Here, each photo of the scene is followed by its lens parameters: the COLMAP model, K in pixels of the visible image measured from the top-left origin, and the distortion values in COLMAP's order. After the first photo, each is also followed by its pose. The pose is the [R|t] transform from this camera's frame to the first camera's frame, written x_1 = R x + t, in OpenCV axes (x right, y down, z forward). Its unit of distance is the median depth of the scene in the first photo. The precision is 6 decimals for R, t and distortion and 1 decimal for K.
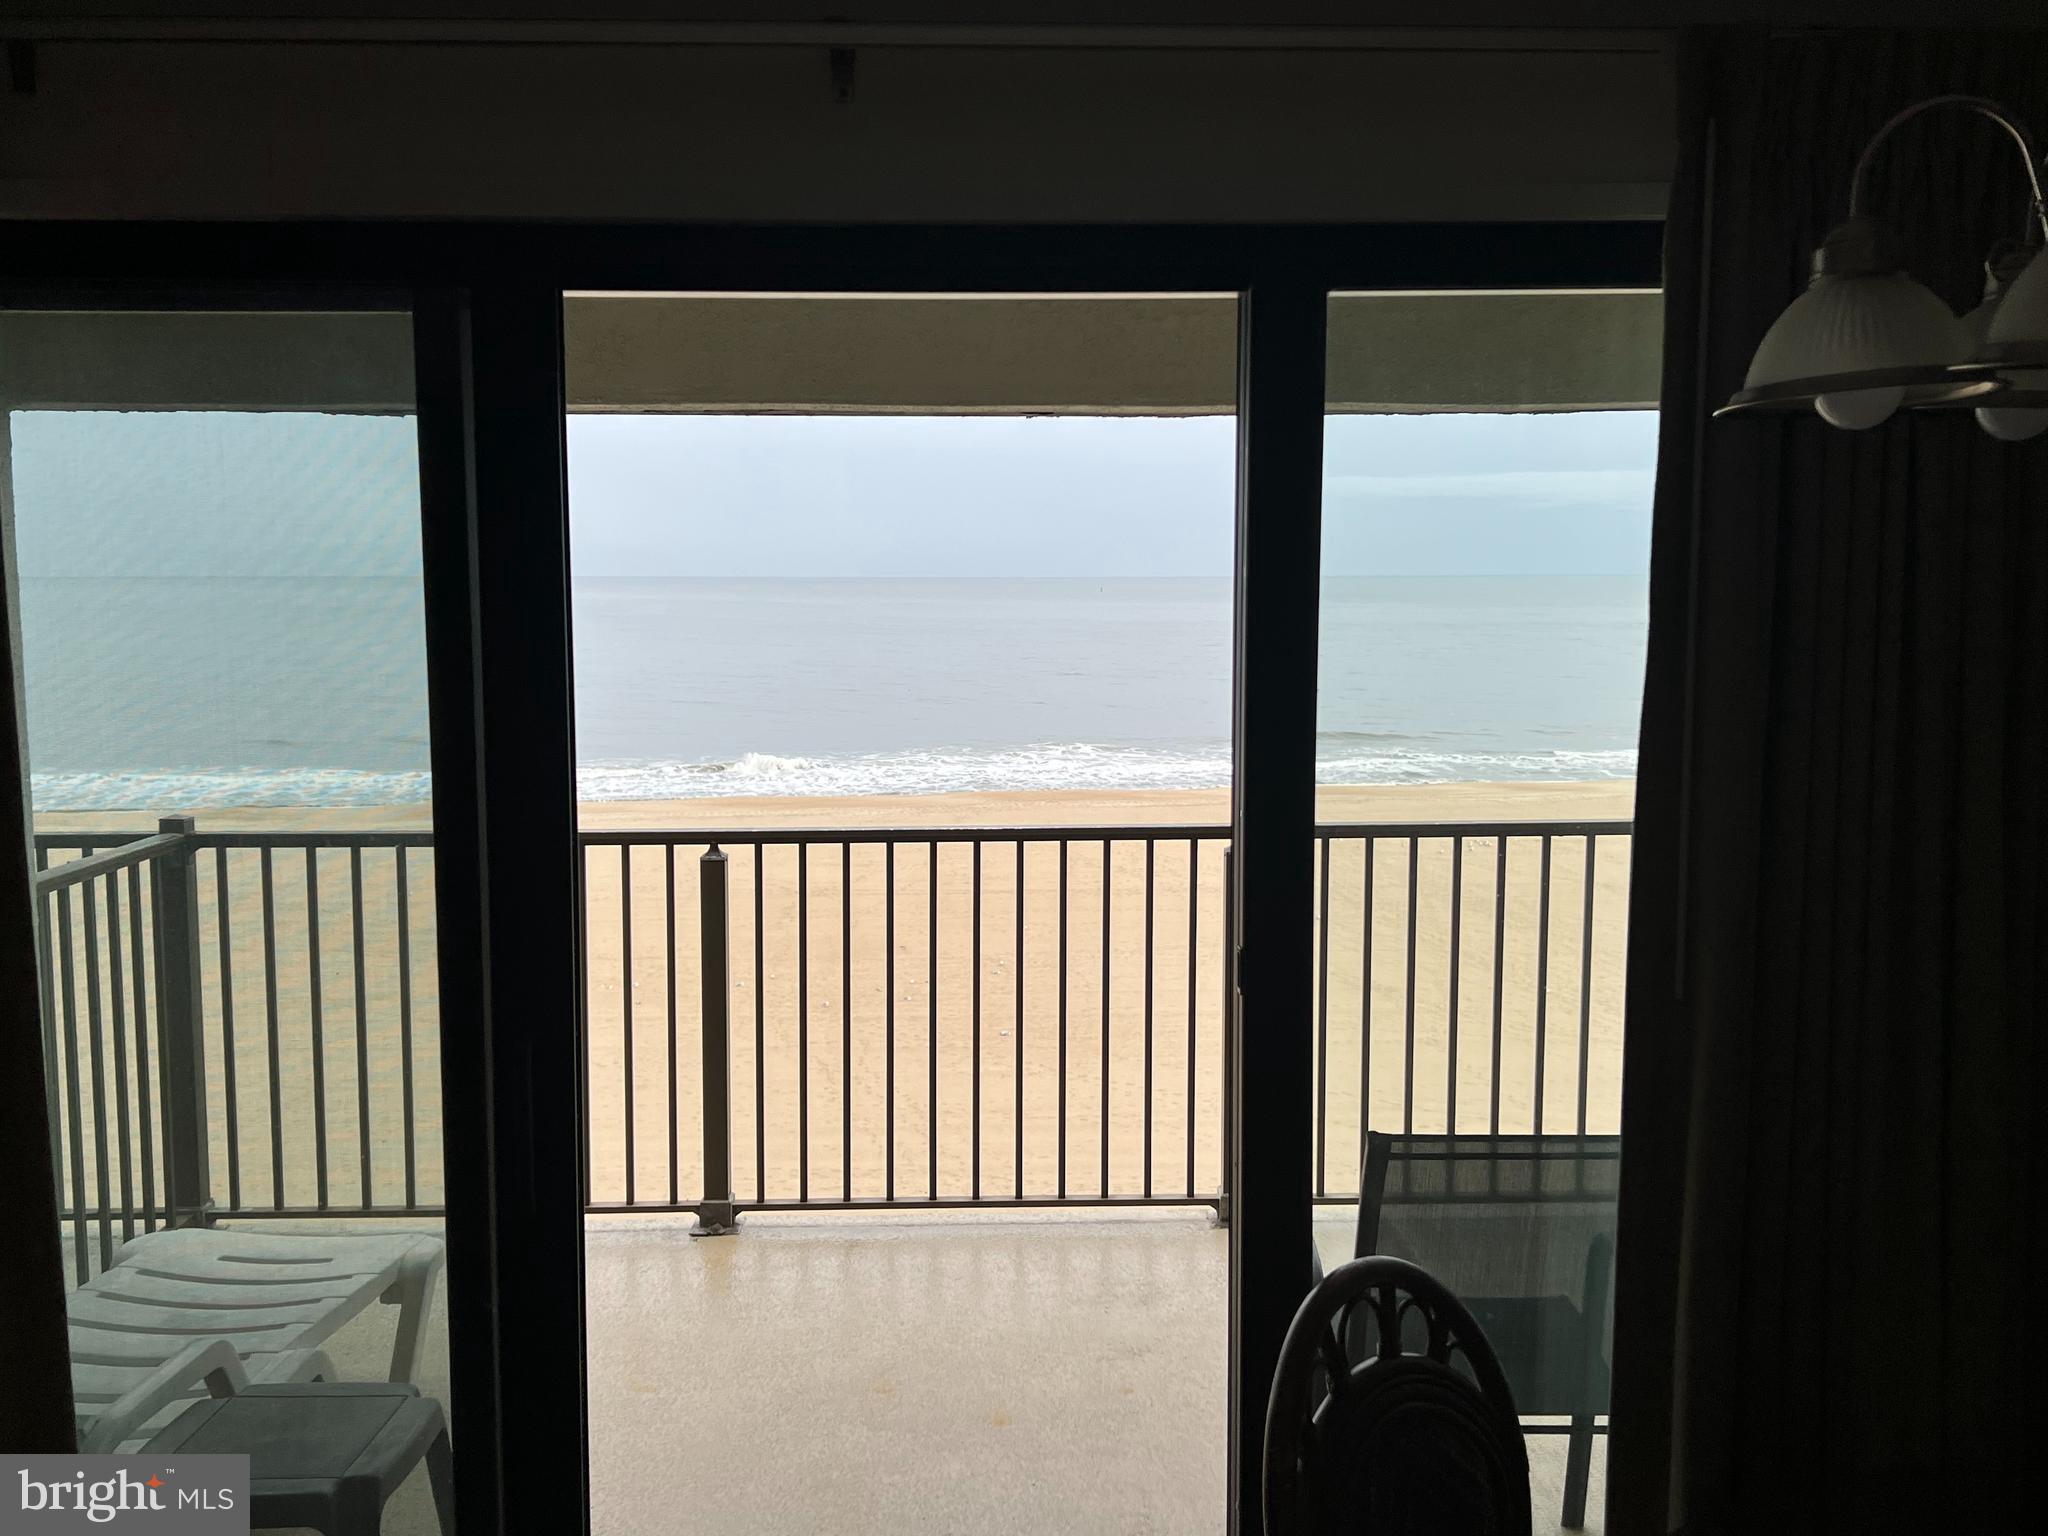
lens RADIAL K [[1933.3, 0, 1027.8], [0, 1933.3, 767.3], [0, 0, 1]] dist [0.099836, 0.000000]
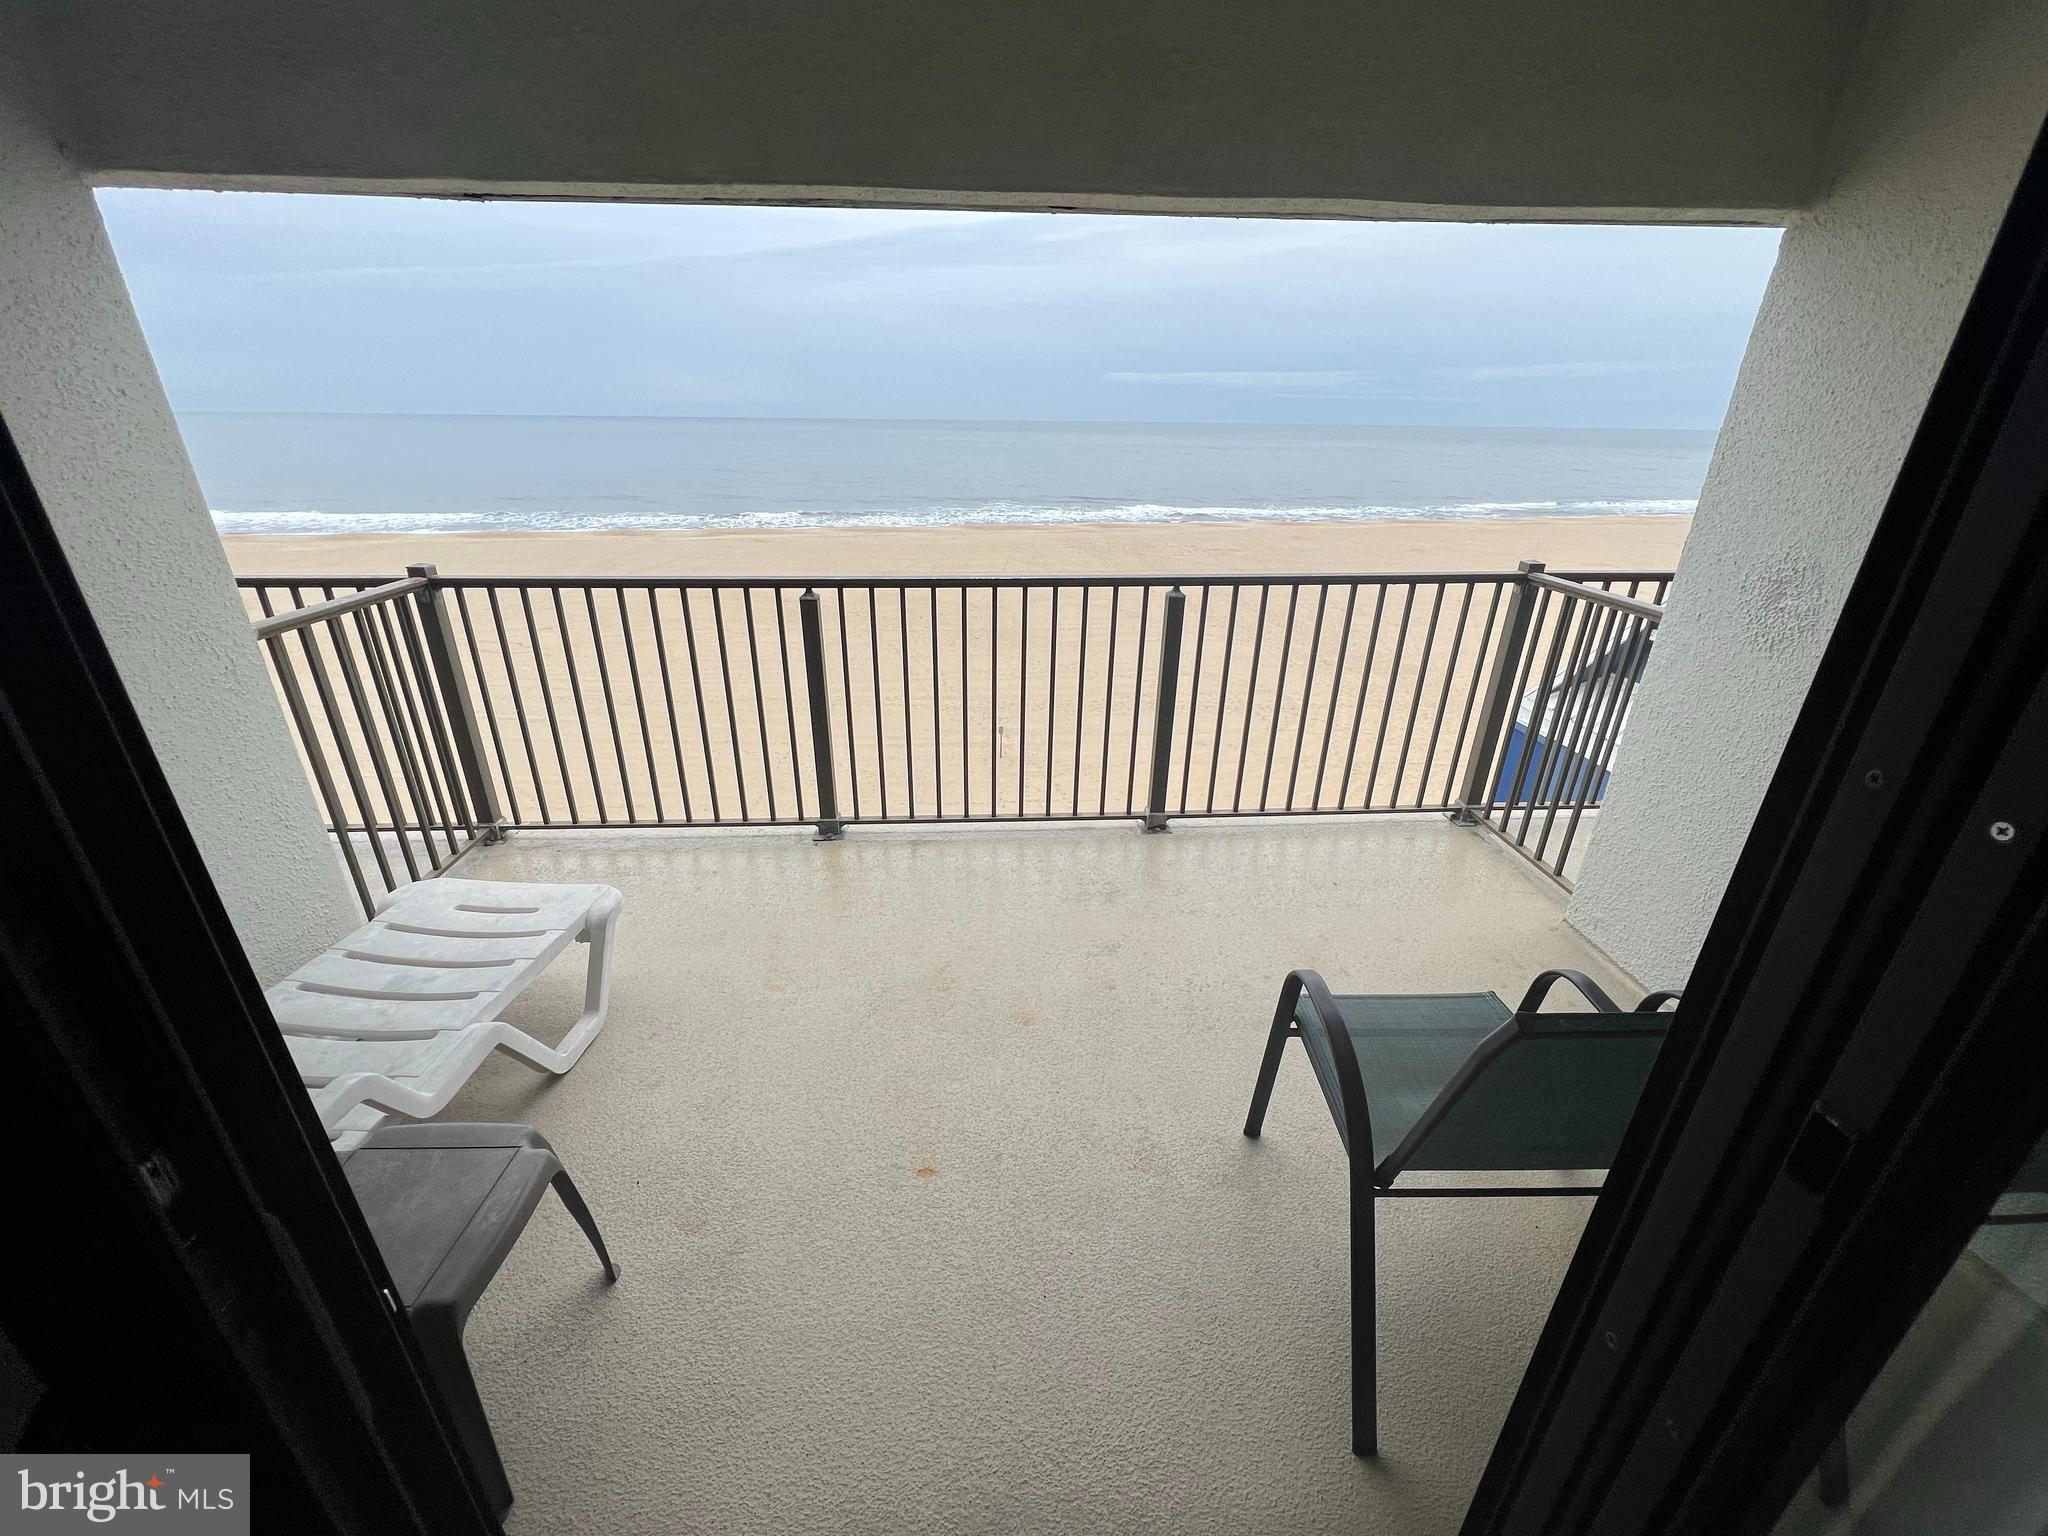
lens RADIAL K [[816.3, 0, 1022.7], [0, 816.3, 769.3], [0, 0, 1]] dist [0.002139, 0.000054]
pose [[0.998979, -0.005096, 0.044893, -0.033554], [-0.008549, 0.954352, 0.298563, -0.013197], [-0.044365, -0.298642, 0.953333, 0.386555]]
